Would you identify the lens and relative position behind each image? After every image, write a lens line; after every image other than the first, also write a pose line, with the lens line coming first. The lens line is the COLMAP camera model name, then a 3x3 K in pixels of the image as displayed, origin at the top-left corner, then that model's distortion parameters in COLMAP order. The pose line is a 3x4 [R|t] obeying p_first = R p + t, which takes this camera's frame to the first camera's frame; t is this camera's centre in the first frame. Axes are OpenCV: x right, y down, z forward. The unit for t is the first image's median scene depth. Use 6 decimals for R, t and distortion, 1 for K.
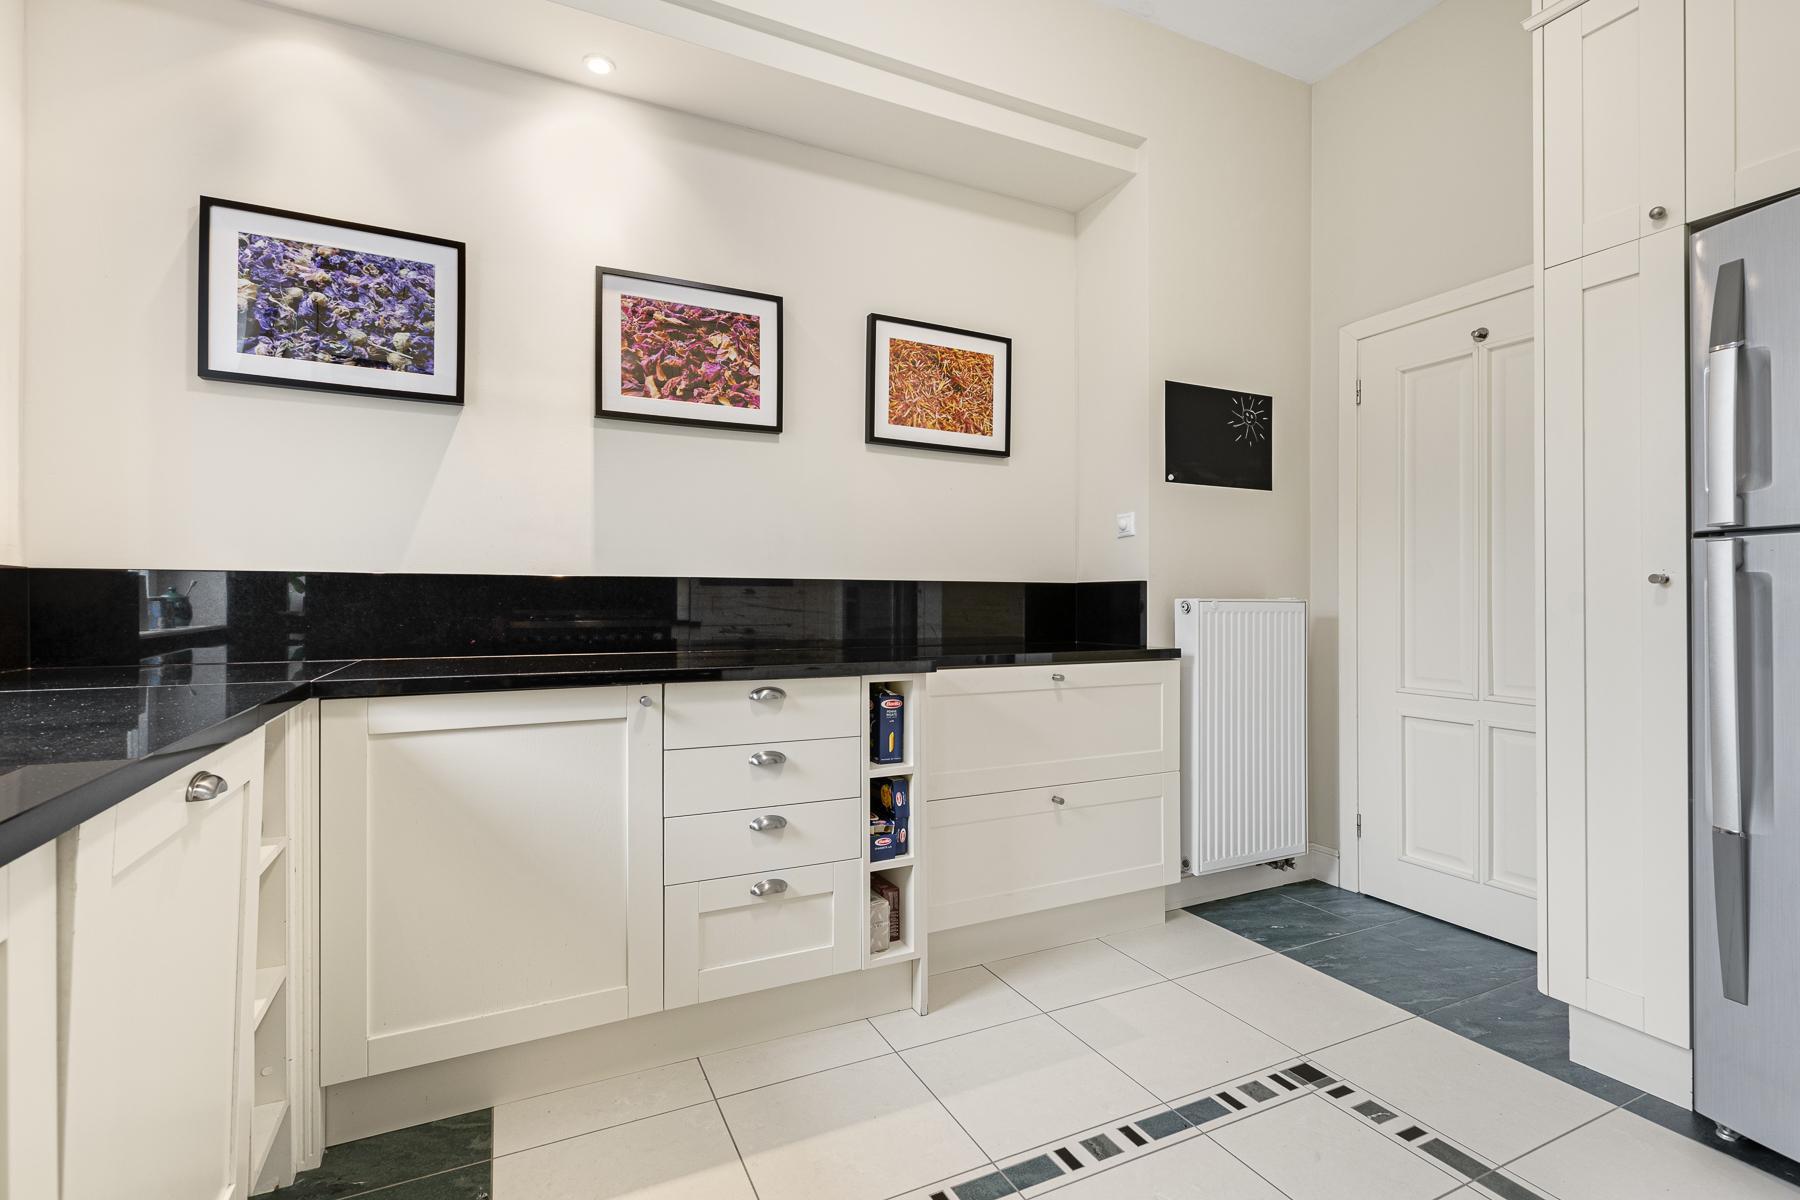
lens RADIAL K [[827.9, 0, 904.4], [0, 827.9, 597.9], [0, 0, 1]] dist [0.012946, -0.000006]
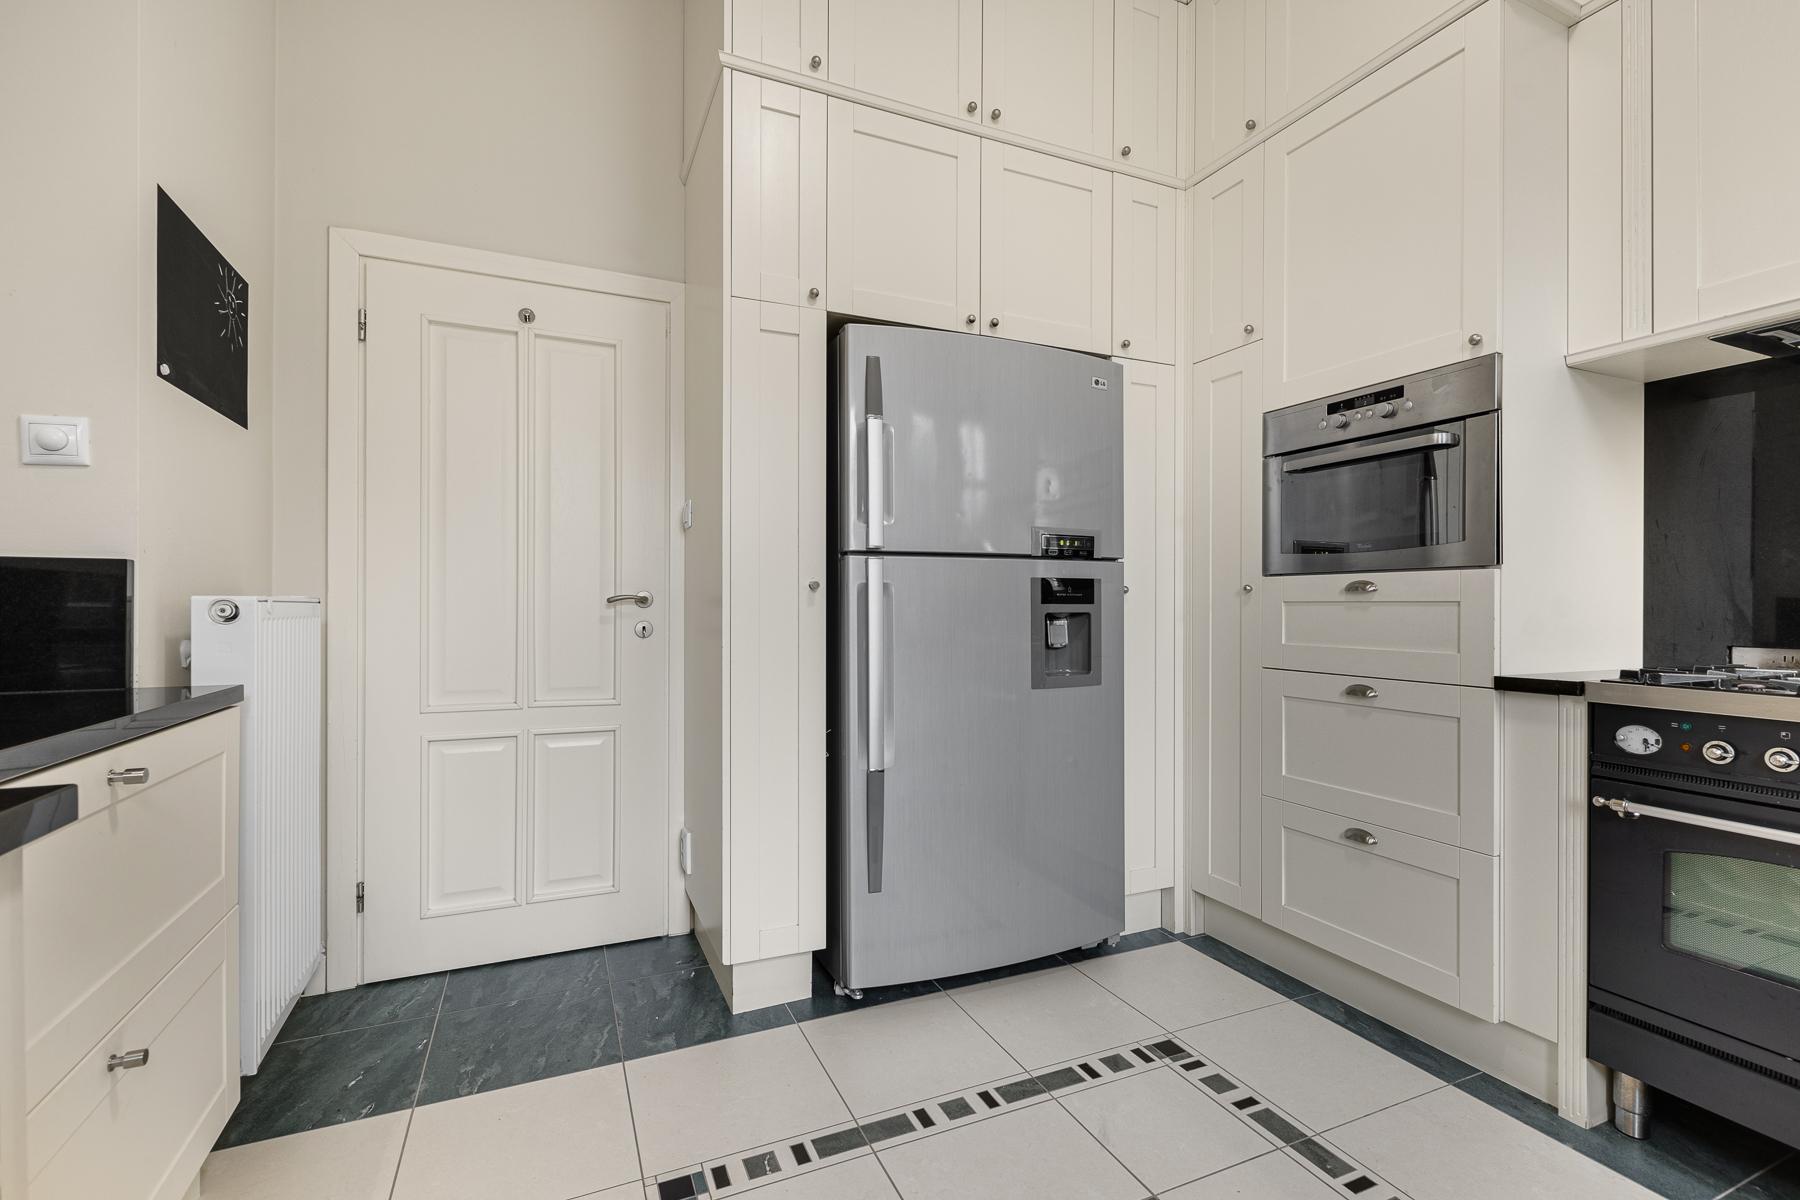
lens RADIAL K [[827.9, 0, 908.1], [0, 827.9, 605.6], [0, 0, 1]] dist [0.012946, -0.000006]
pose [[0.032997, -0.000515, 0.999455, -0.221562], [-0.007719, 0.999970, 0.000770, 0.003893], [-0.999426, -0.007740, 0.032992, 0.538810]]
